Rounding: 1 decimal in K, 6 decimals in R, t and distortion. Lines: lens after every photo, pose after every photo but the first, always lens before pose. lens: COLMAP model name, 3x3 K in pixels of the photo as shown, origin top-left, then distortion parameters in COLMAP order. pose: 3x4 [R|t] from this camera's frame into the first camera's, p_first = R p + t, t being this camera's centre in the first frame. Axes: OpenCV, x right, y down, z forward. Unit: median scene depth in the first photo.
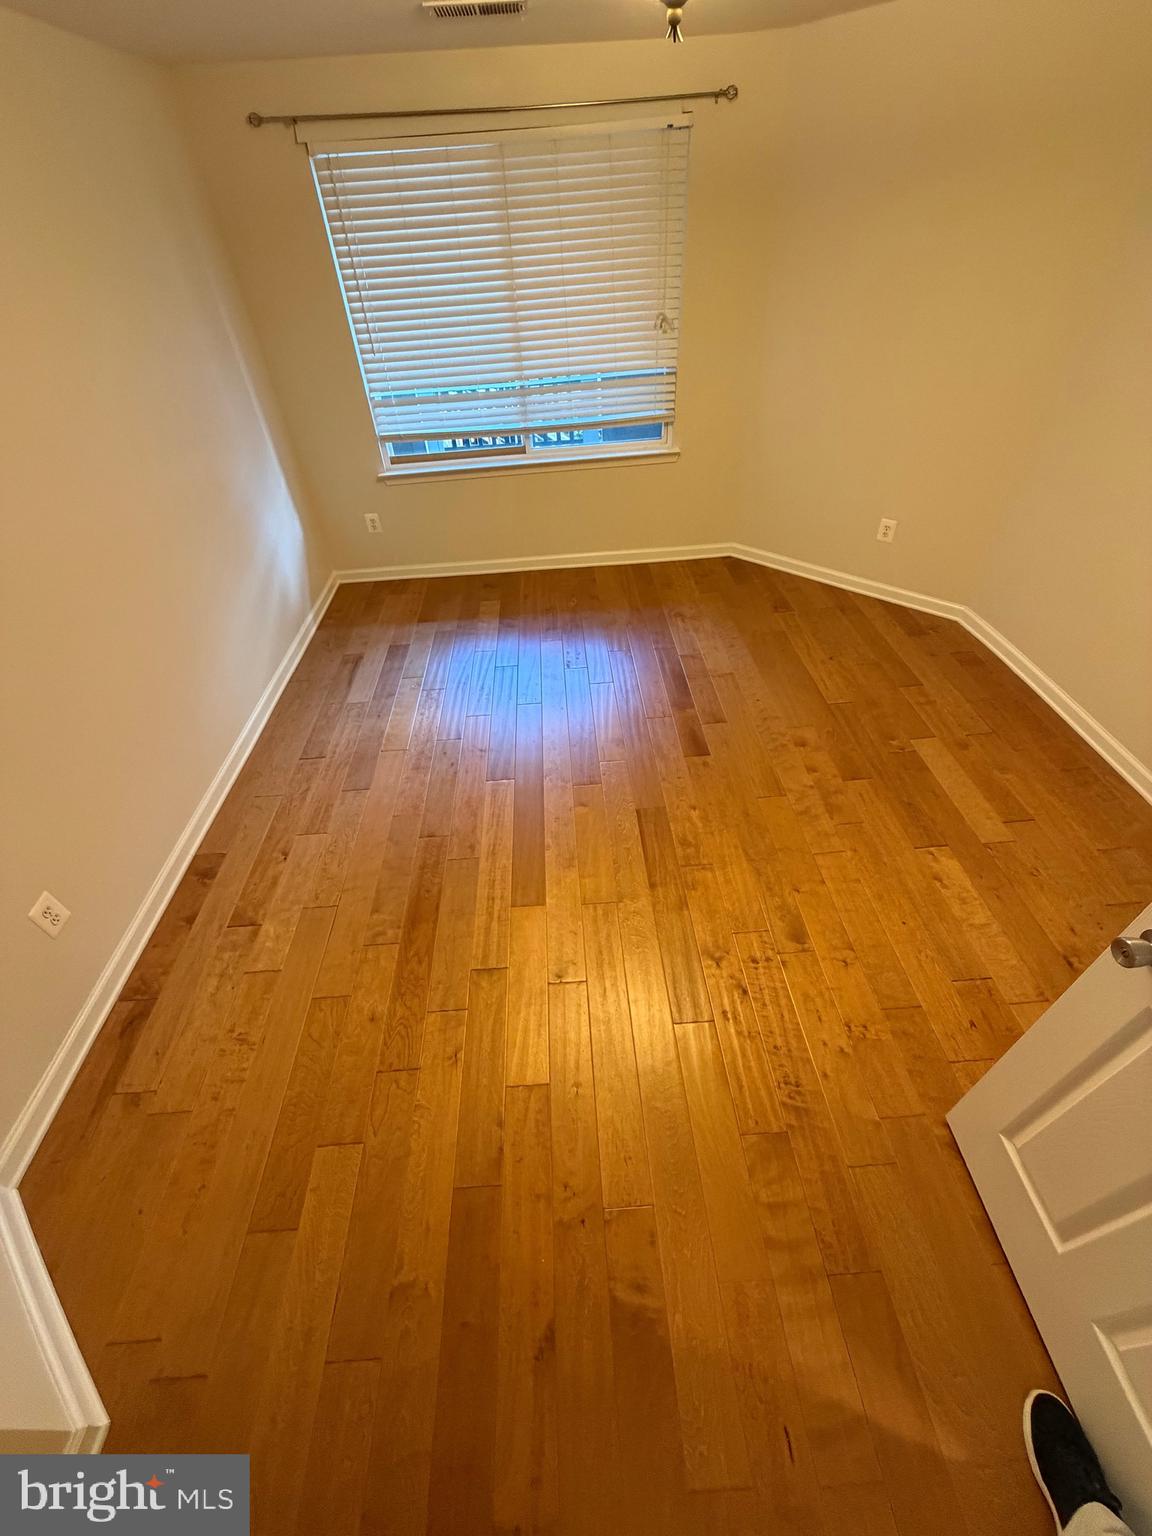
lens RADIAL K [[613.2, 0, 566.7], [0, 613.2, 762.4], [0, 0, 1]] dist [0.000484, 0.000562]
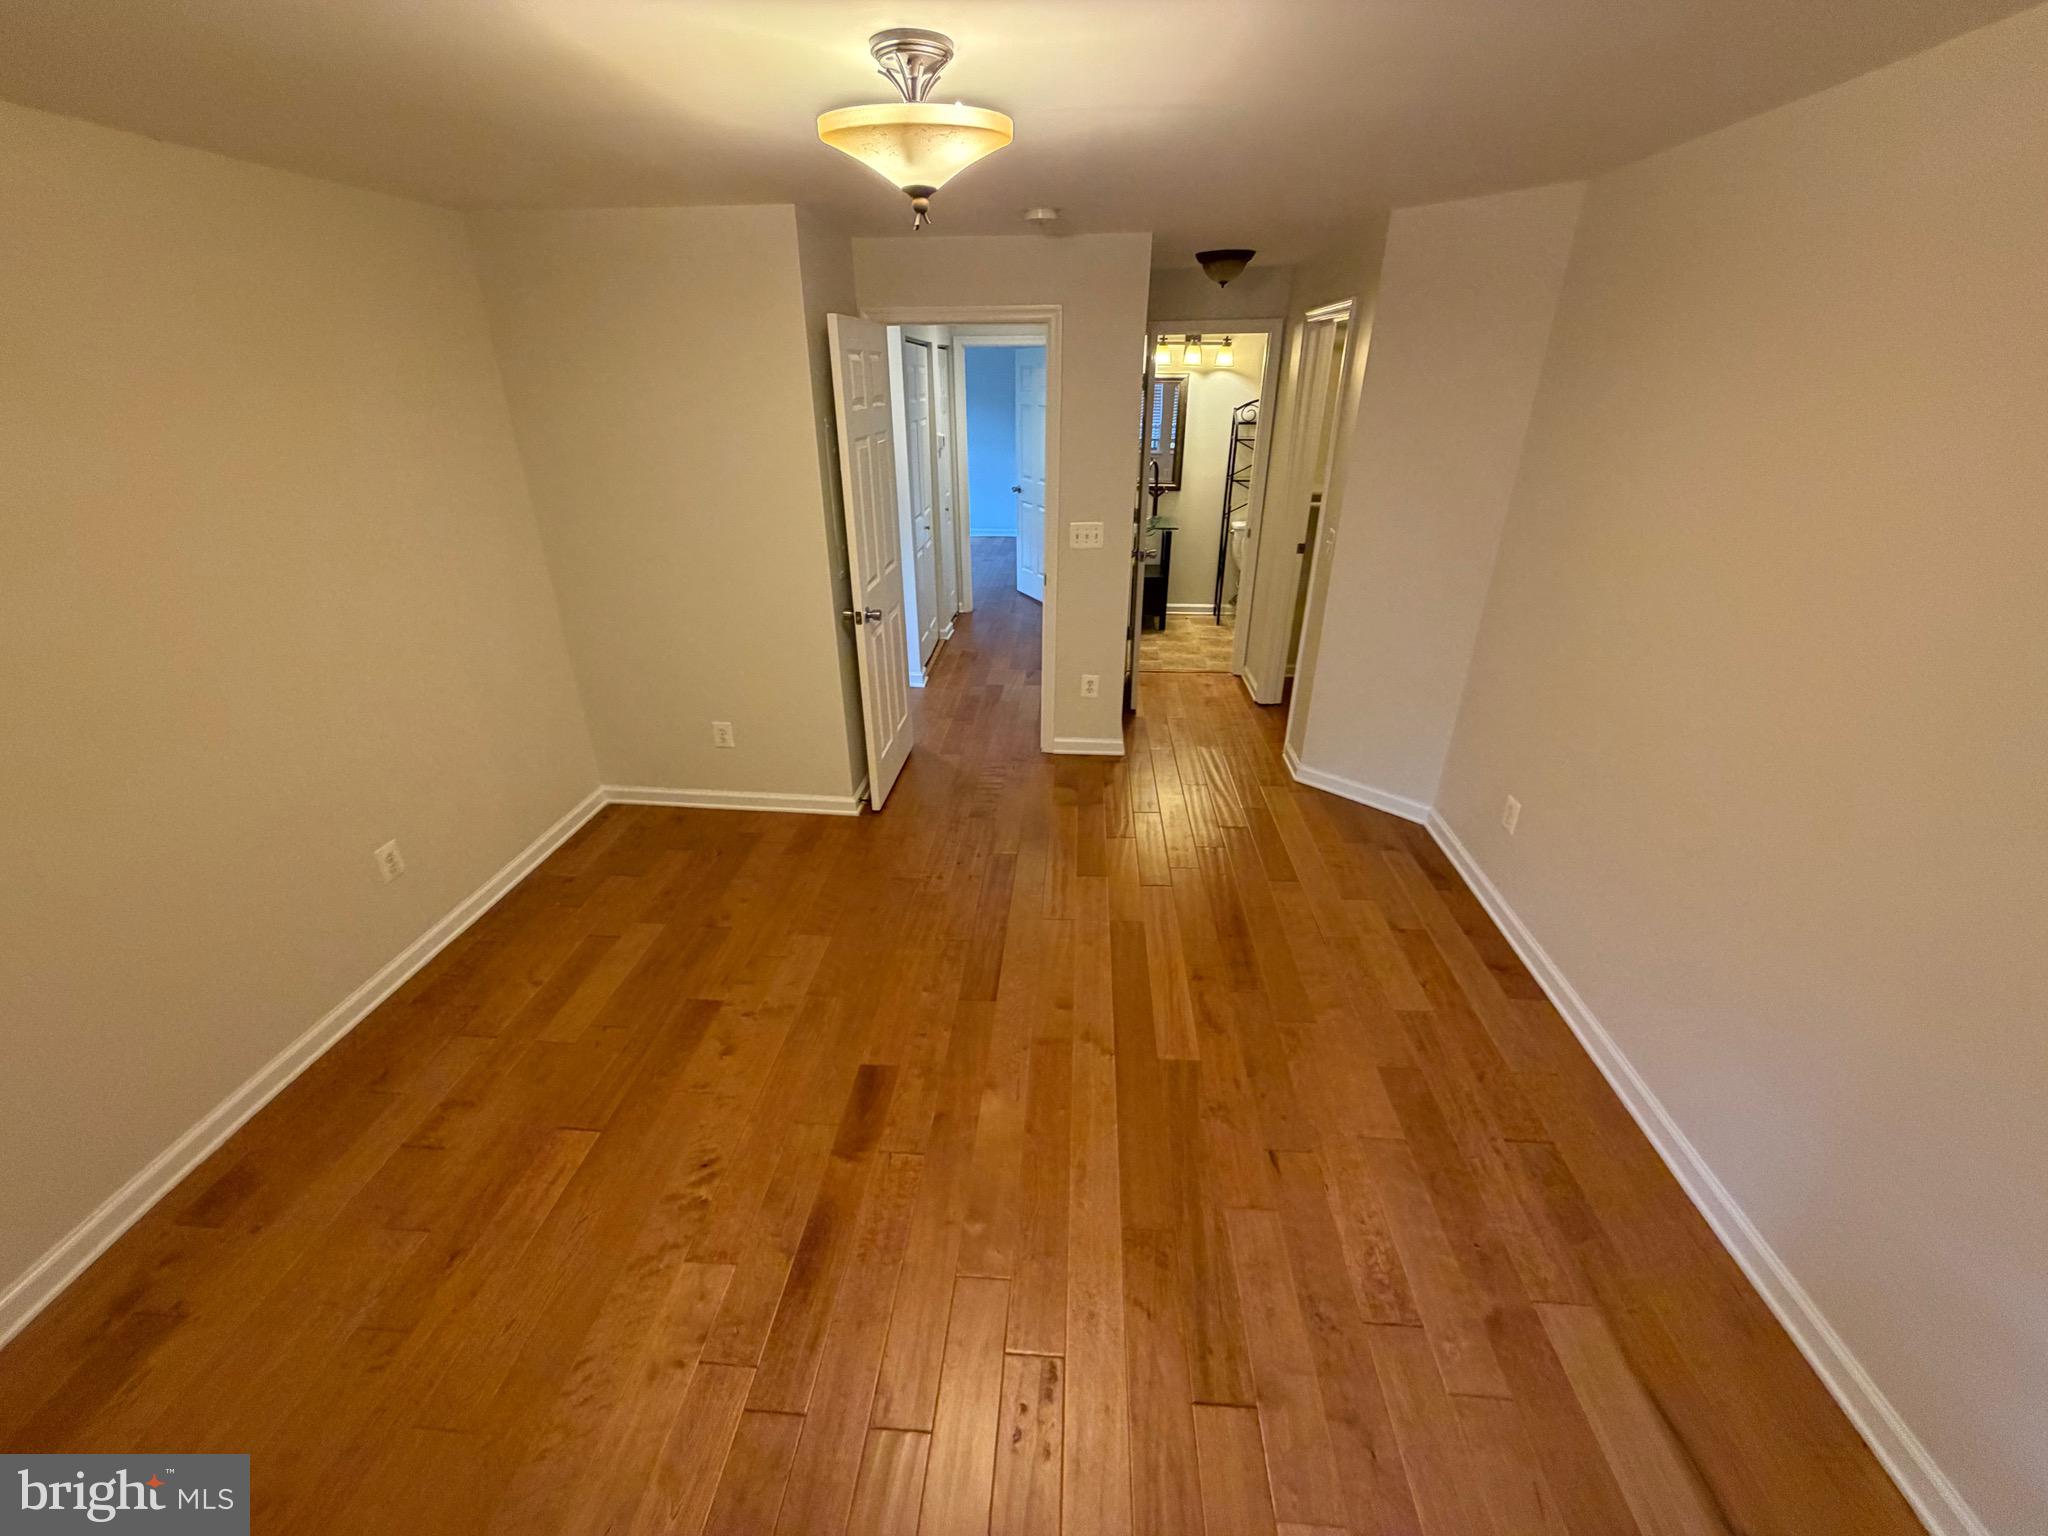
lens RADIAL K [[817.7, 0, 1016.7], [0, 817.7, 781.9], [0, 0, 1]] dist [0.000484, 0.000562]
pose [[-0.990732, -0.004593, 0.135753, -0.056323], [0.124806, 0.363637, 0.923142, -1.022447], [-0.053605, 0.931529, -0.359694, 1.142851]]
